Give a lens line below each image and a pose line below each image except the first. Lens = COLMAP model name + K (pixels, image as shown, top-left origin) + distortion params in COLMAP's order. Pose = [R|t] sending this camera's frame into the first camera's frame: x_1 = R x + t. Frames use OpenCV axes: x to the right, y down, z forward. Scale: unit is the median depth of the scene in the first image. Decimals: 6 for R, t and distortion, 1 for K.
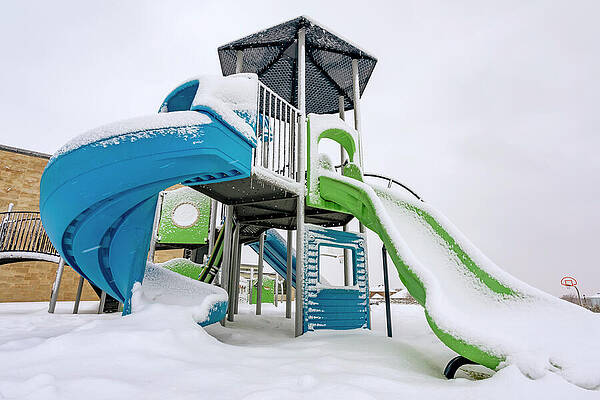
lens RADIAL K [[331.9, 0, 297.0], [0, 331.9, 204.0], [0, 0, 1]] dist [-0.005047, 0.000101]
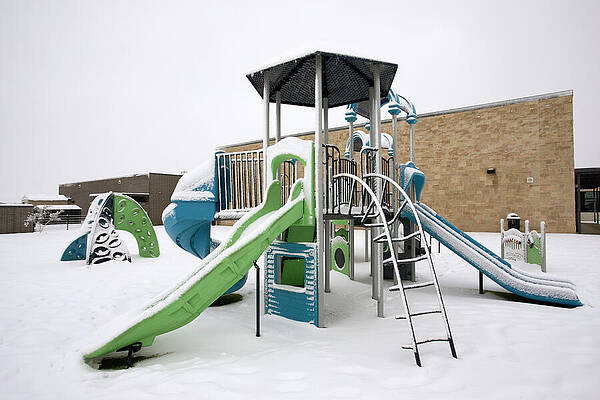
lens RADIAL K [[331.9, 0, 297.0], [0, 331.9, 204.0], [0, 0, 1]] dist [-0.005047, 0.000101]
pose [[0.336097, -0.022389, -0.941561, 1.312327], [0.286451, 0.954787, 0.079547, -0.148026], [0.897209, -0.296447, 0.327314, 0.684423]]
